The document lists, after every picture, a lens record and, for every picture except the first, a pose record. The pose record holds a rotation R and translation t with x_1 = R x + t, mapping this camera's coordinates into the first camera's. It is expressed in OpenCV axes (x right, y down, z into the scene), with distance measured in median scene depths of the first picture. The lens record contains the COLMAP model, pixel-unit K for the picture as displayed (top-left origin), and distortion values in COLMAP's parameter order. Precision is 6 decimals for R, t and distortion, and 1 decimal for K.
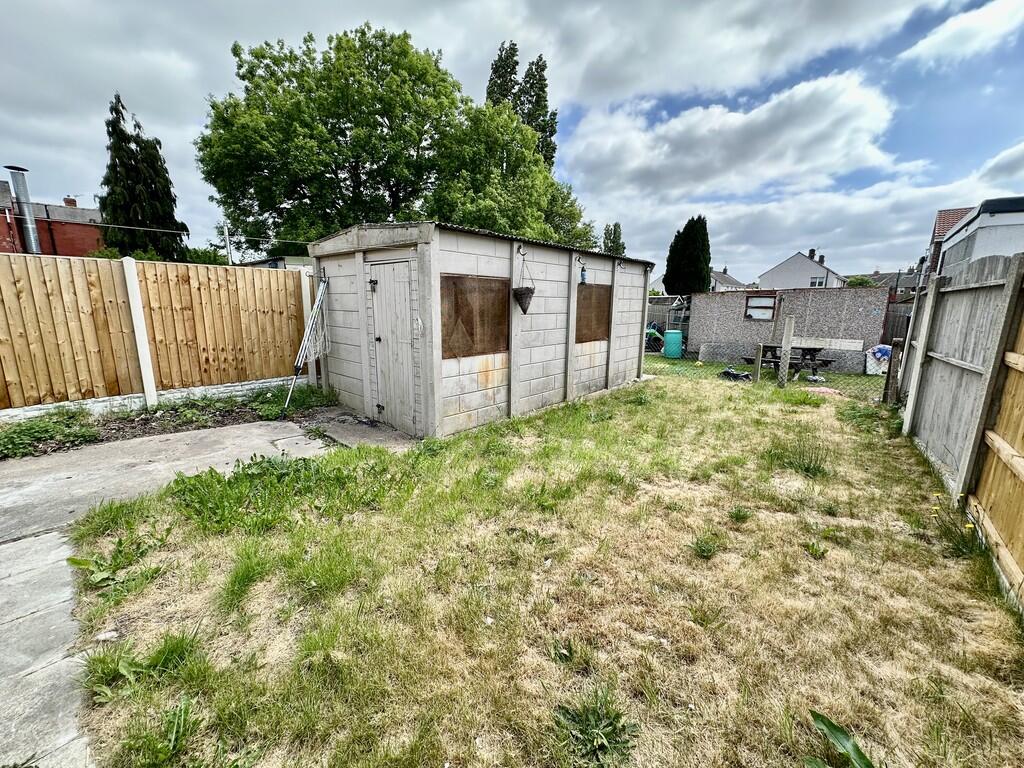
lens RADIAL K [[406.9, 0, 511.4], [0, 406.9, 381.3], [0, 0, 1]] dist [-0.001469, -0.000404]
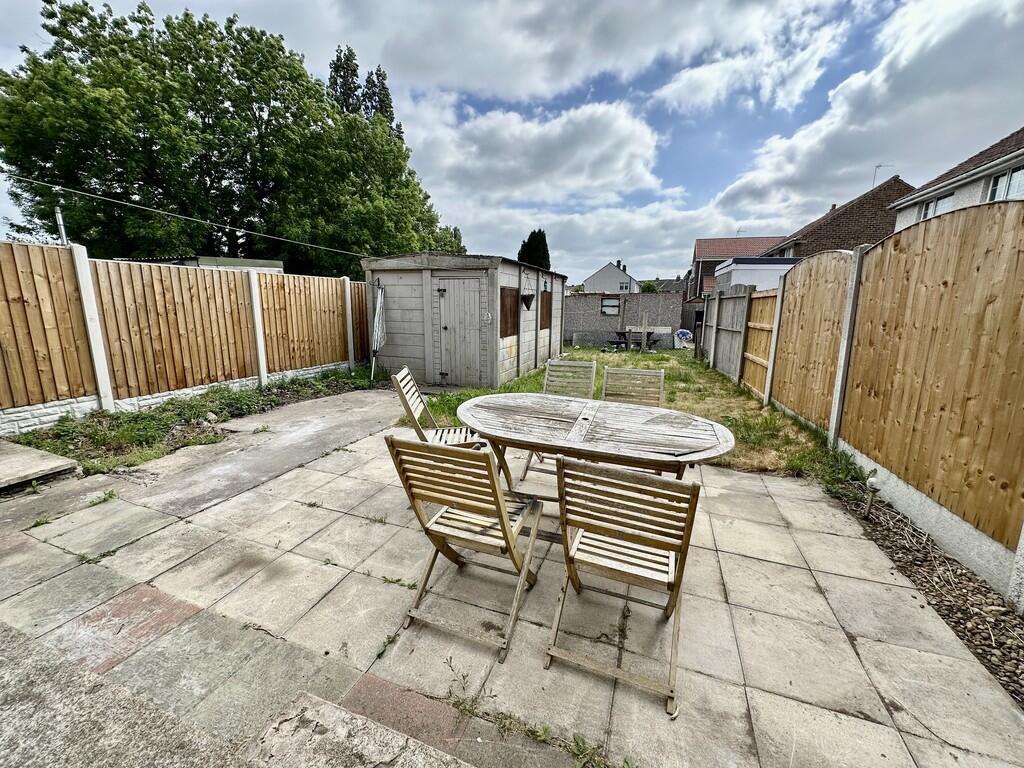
lens RADIAL K [[406.9, 0, 511.4], [0, 406.9, 381.3], [0, 0, 1]] dist [-0.001469, -0.000404]
pose [[0.926279, -0.073497, 0.369602, -0.654228], [0.073555, 0.997193, 0.013957, 0.088110], [-0.369590, 0.014258, 0.929085, -0.478224]]
